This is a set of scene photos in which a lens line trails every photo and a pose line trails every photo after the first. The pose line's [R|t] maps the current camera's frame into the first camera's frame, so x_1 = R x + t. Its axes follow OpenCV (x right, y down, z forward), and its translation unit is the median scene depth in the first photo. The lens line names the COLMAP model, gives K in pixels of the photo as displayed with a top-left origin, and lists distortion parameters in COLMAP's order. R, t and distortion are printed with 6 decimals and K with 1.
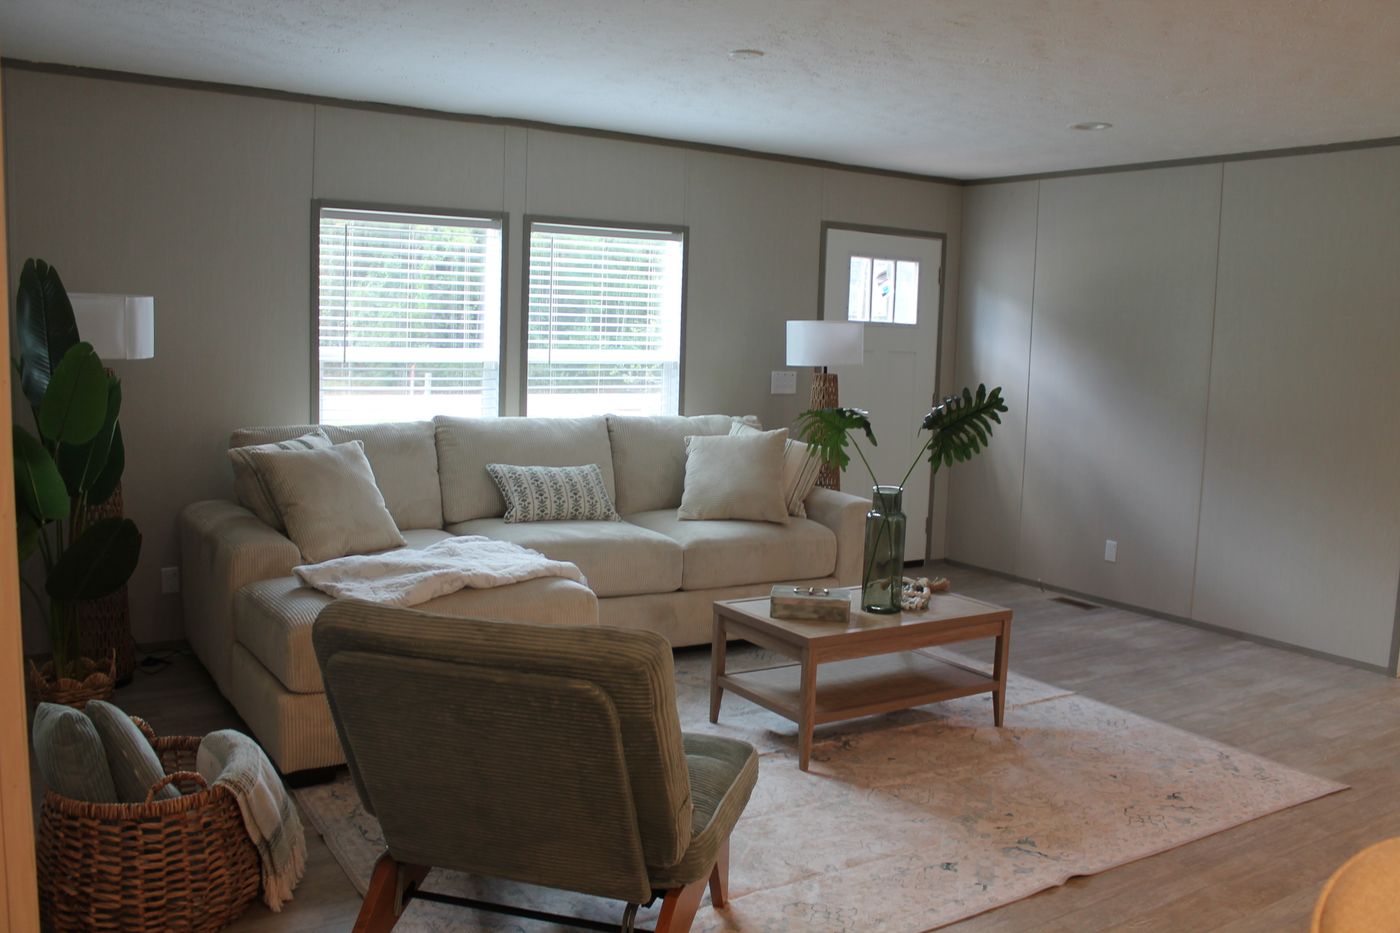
lens RADIAL K [[1156.9, 0, 700.0], [0, 1156.9, 466.5], [0, 0, 1]] dist [-0.196461, 0.160097]
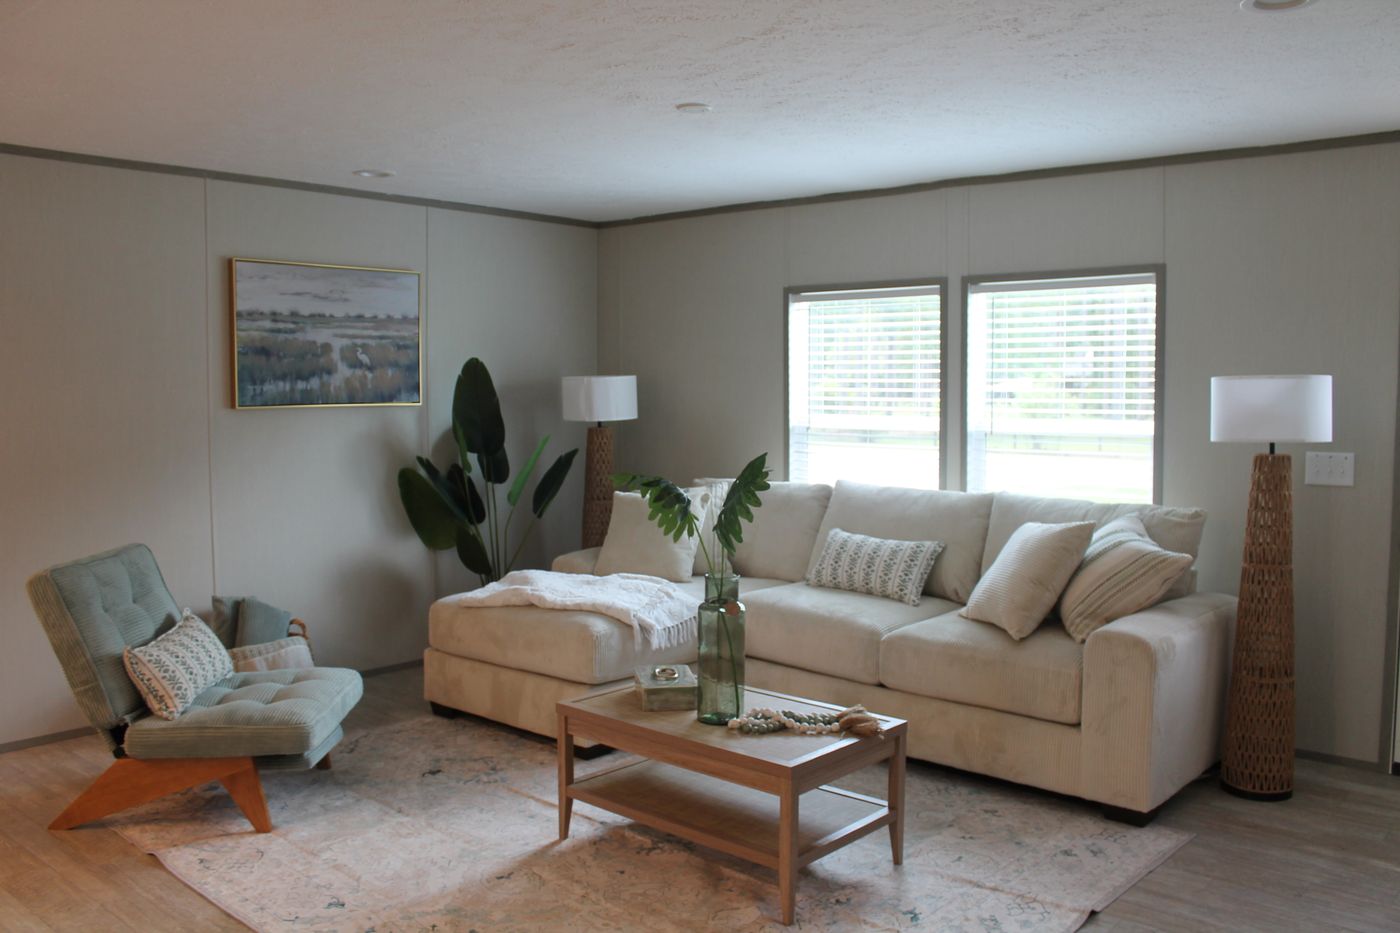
lens RADIAL K [[1156.9, 0, 700.0], [0, 1156.9, 466.5], [0, 0, 1]] dist [-0.196461, 0.160097]
pose [[0.297532, 0.028266, -0.954293, 0.745137], [-0.103584, 0.994617, -0.002836, -0.041713], [0.949076, 0.099693, 0.298858, 0.569212]]
